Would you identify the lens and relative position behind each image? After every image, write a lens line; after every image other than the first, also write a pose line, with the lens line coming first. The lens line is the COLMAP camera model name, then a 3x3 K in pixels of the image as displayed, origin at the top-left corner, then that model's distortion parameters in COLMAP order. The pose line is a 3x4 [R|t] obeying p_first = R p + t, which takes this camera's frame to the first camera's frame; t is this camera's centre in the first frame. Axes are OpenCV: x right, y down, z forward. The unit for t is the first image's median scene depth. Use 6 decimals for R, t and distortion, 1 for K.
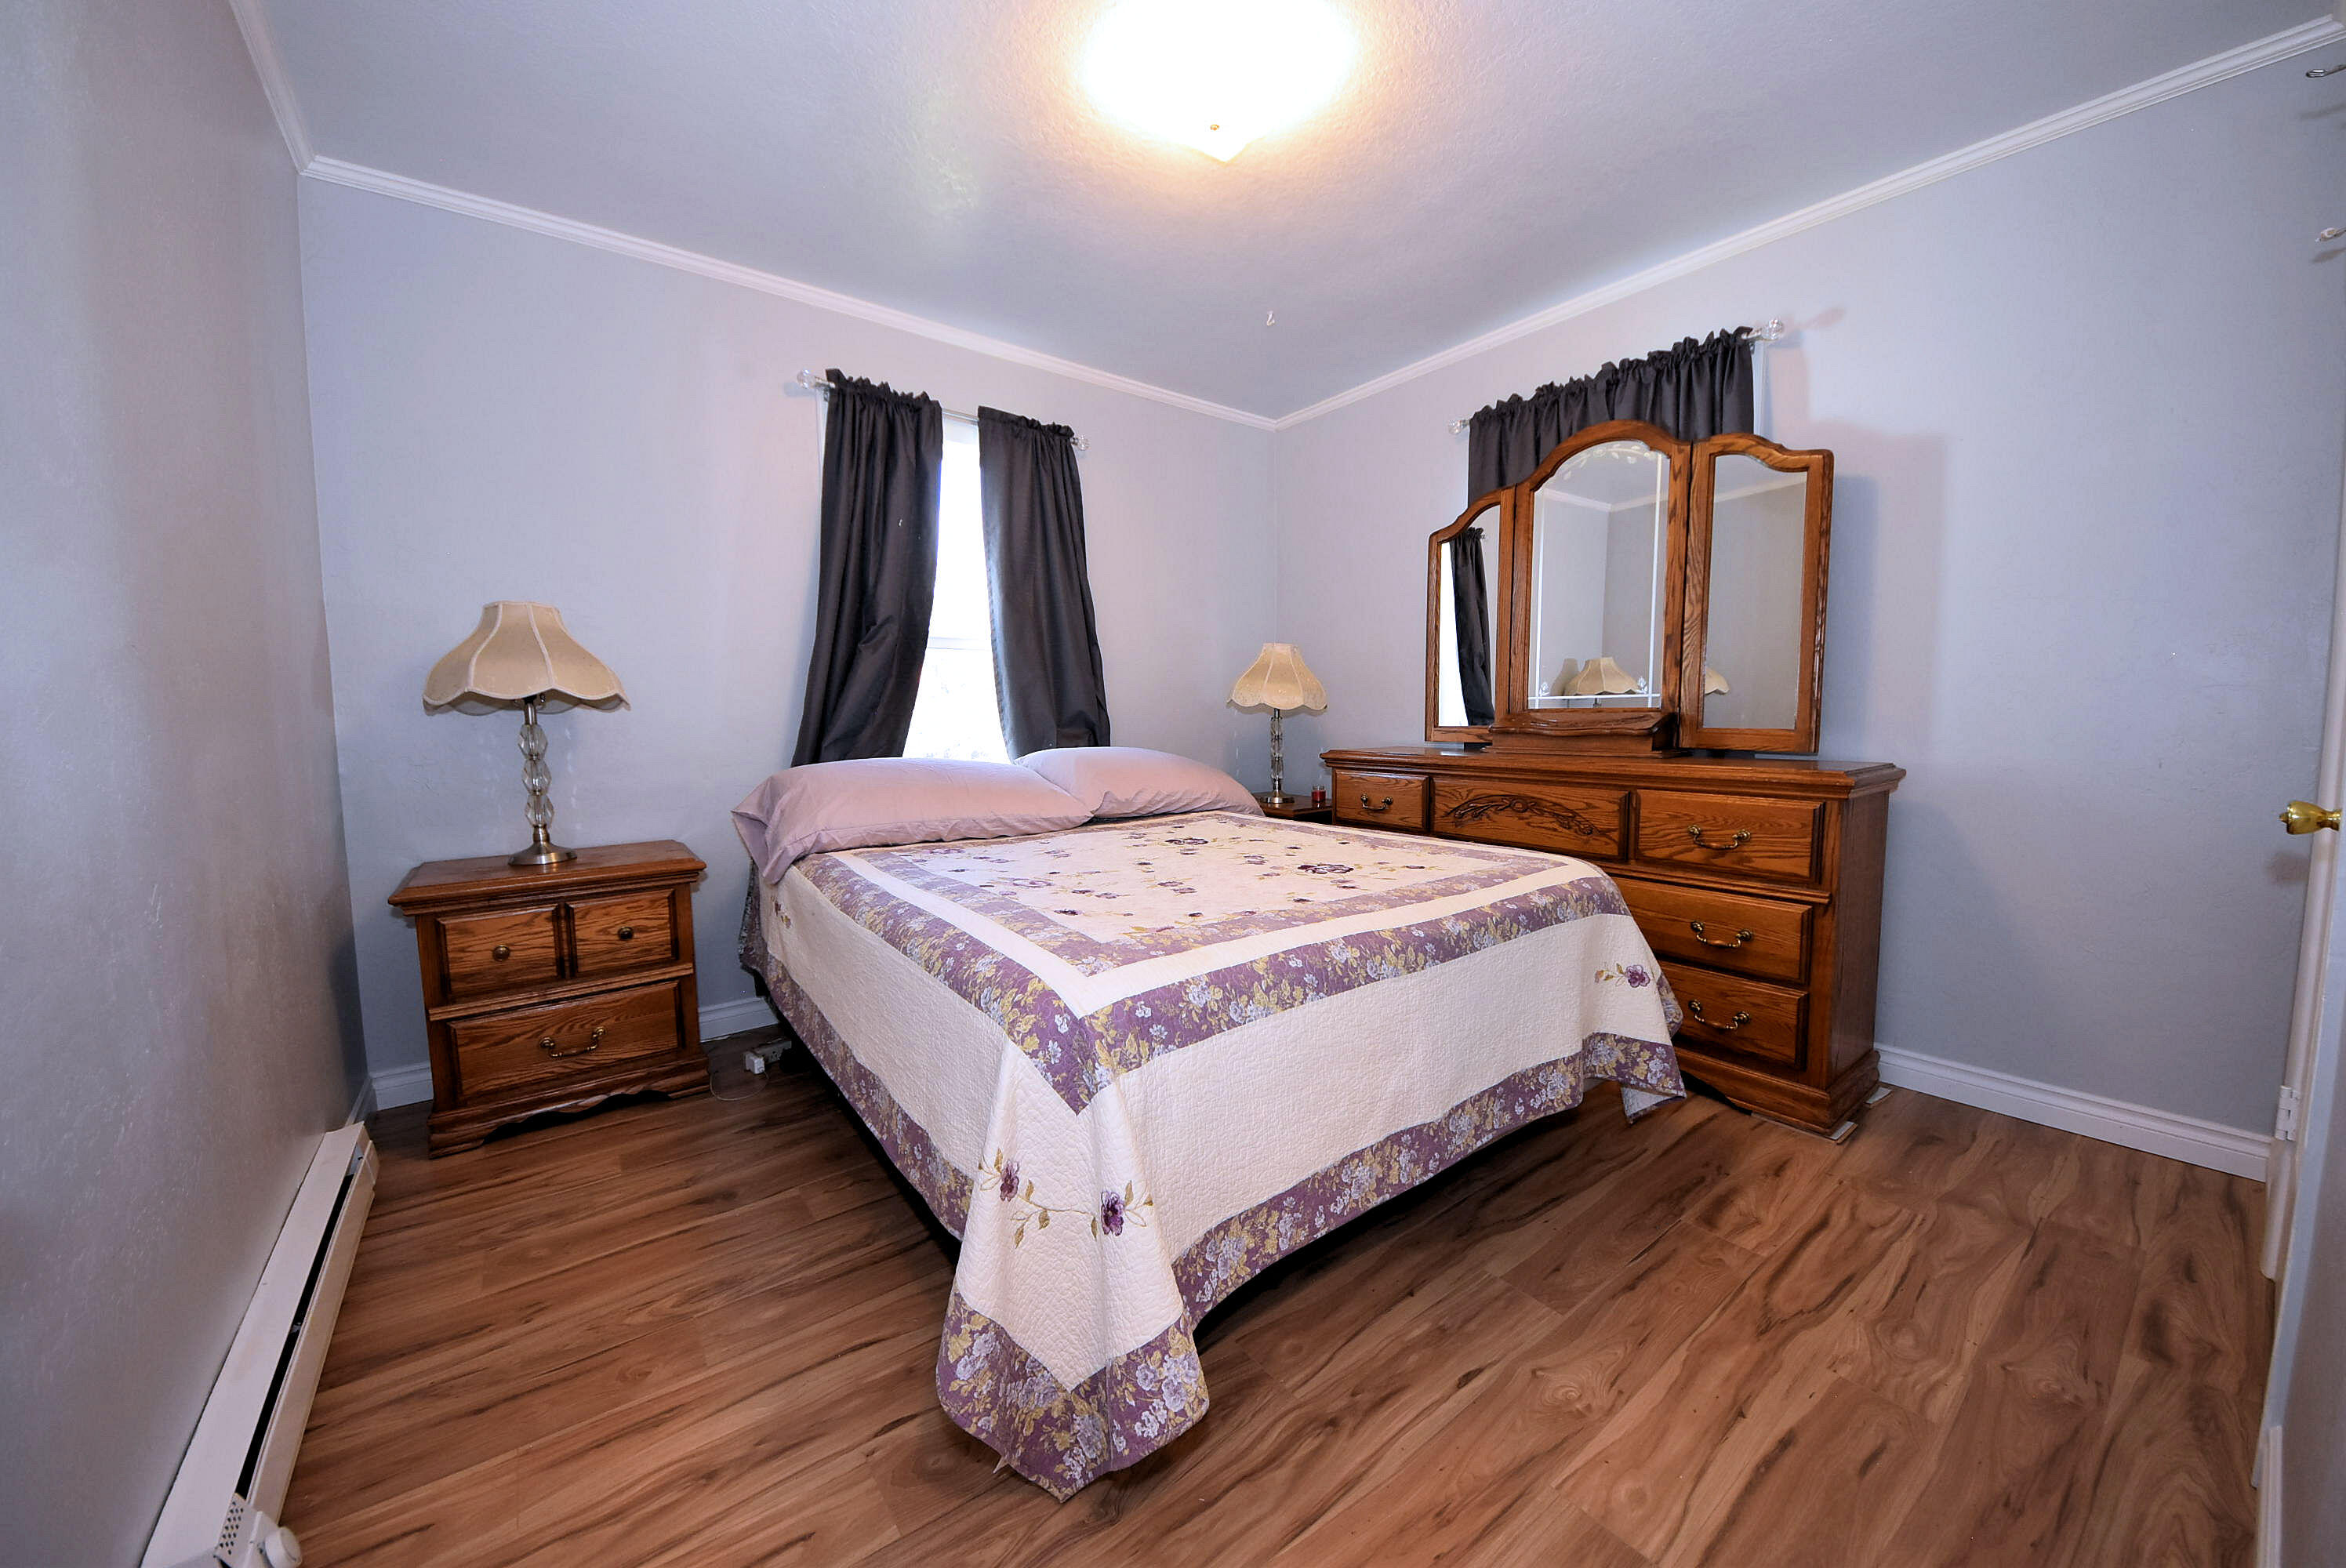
lens RADIAL K [[852.8, 0, 1183.6], [0, 852.8, 783.8], [0, 0, 1]] dist [0.023438, -0.010585]
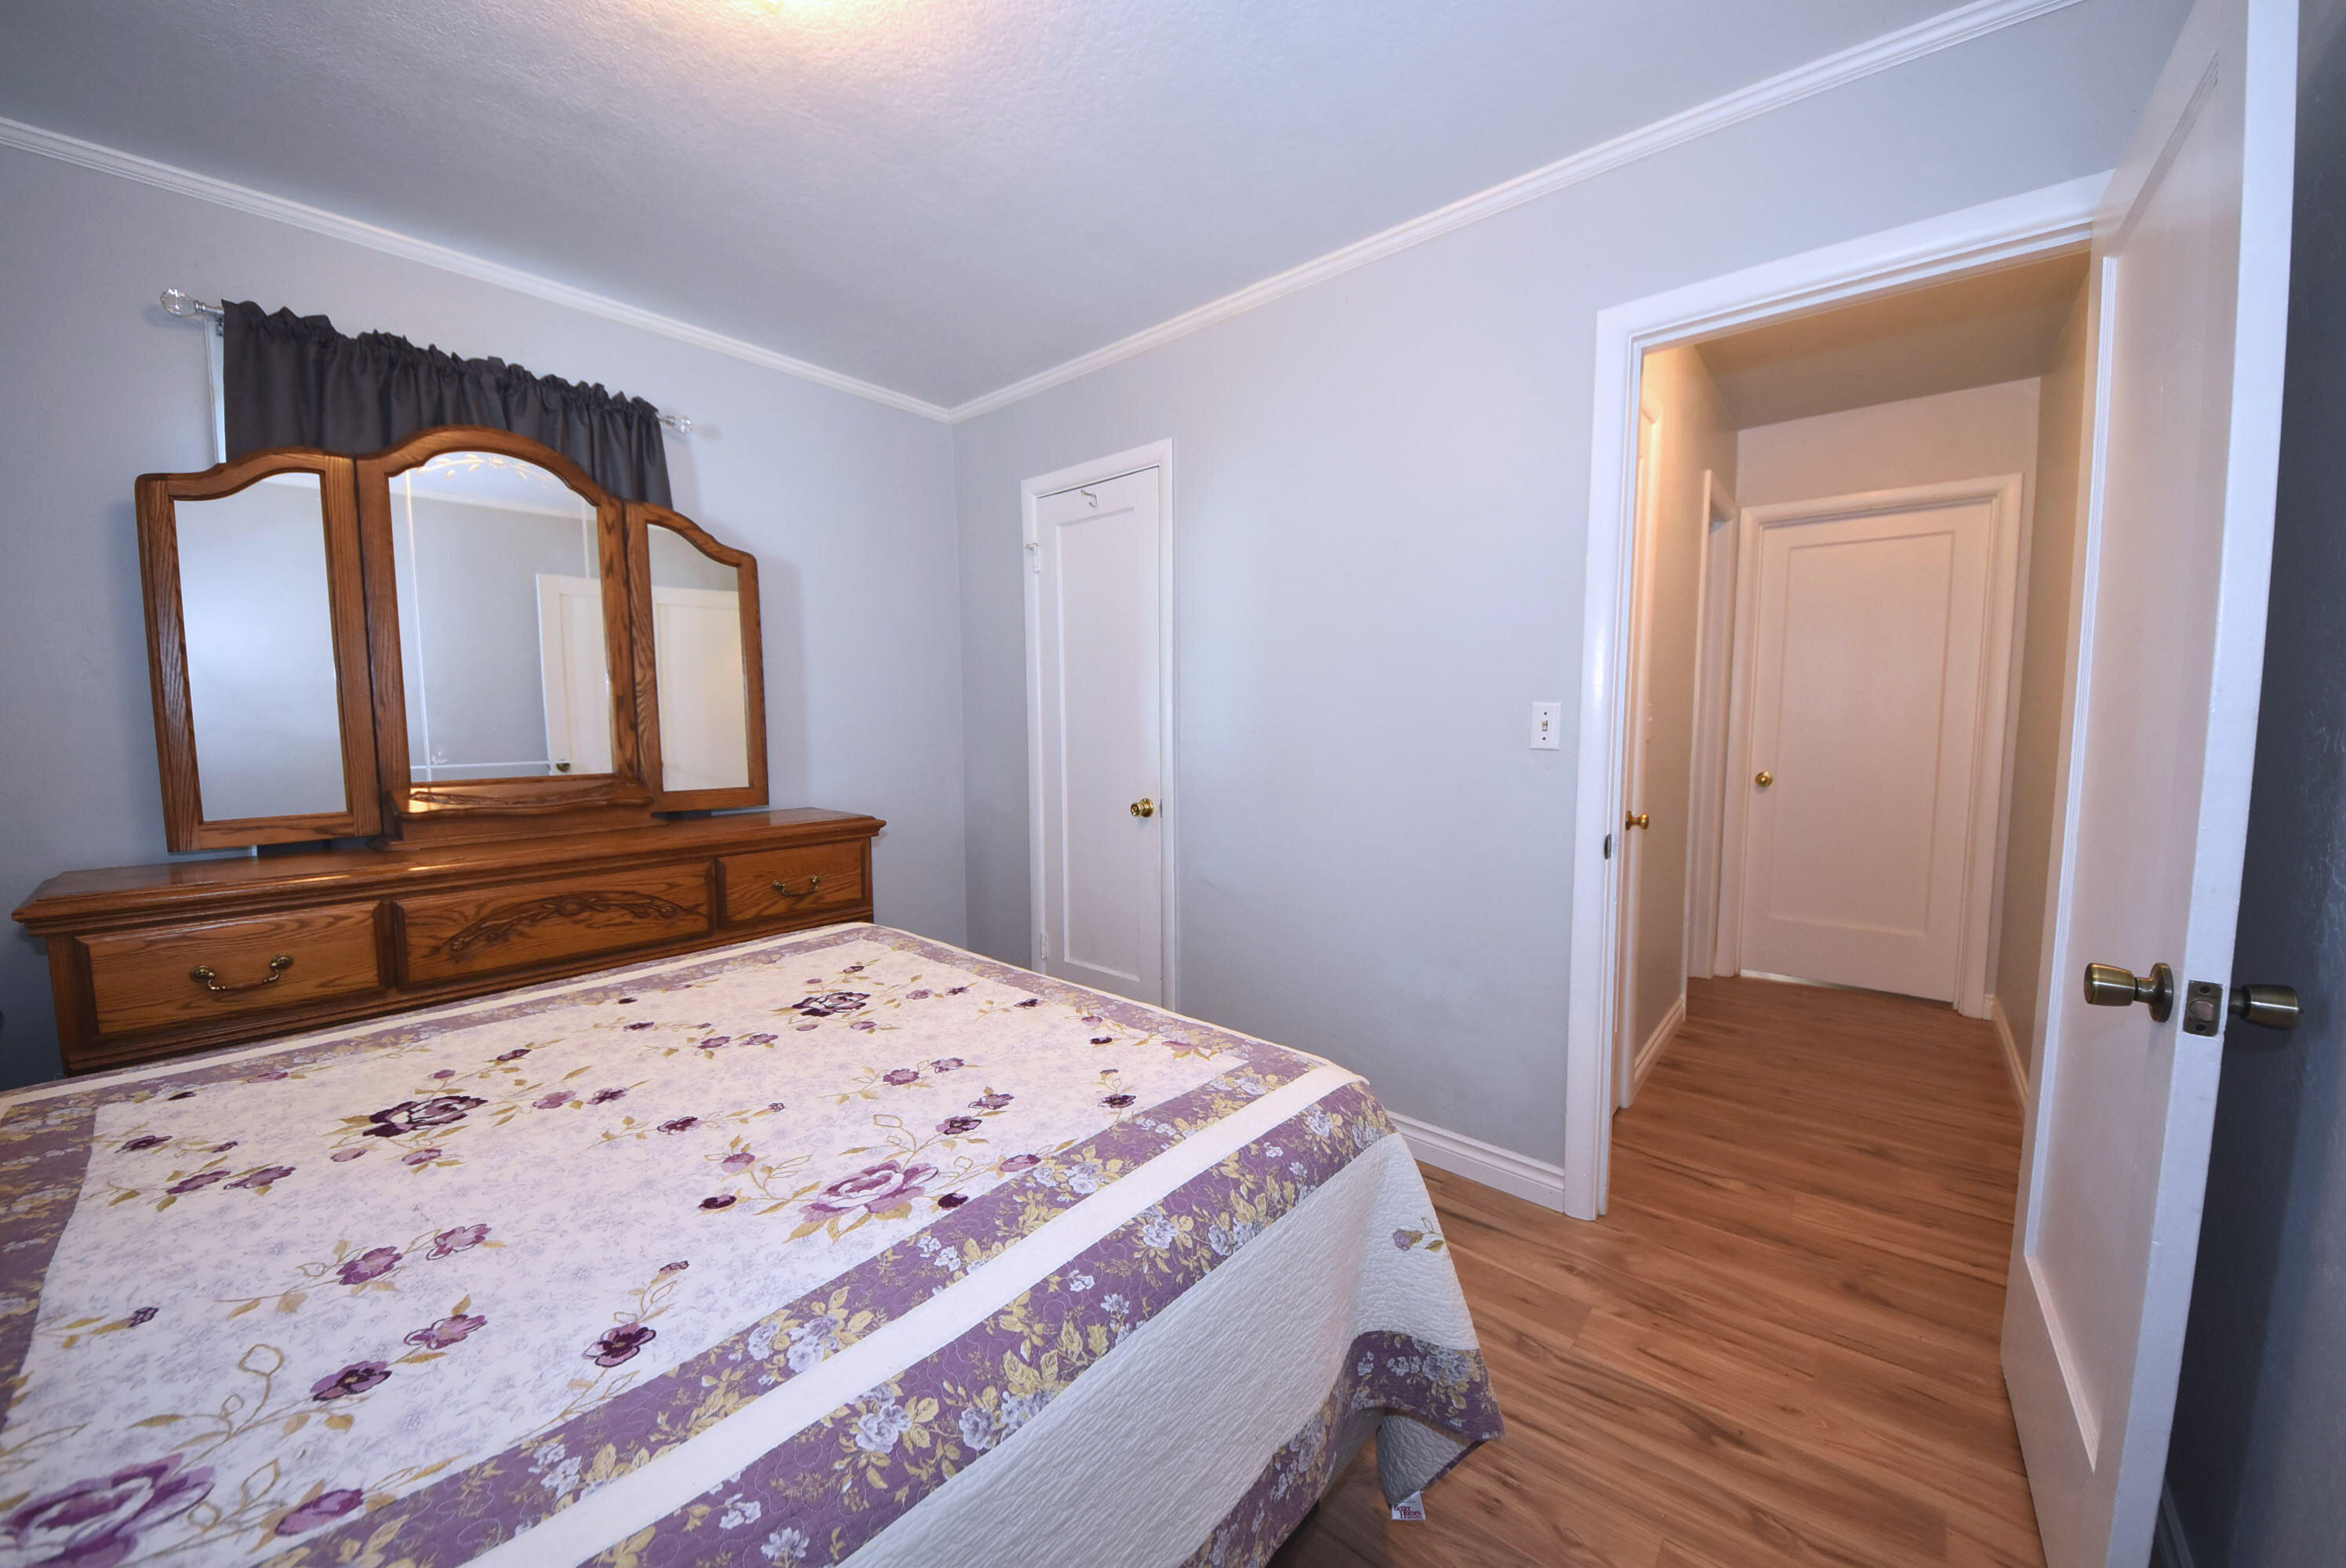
lens RADIAL K [[814.7, 0, 1201.0], [0, 814.7, 787.5], [0, 0, 1]] dist [0.021216, -0.008820]
pose [[-0.211688, -0.072699, 0.974630, -0.459701], [0.090206, 0.991519, 0.093552, -0.101862], [-0.973165, 0.107722, -0.203335, 0.577787]]
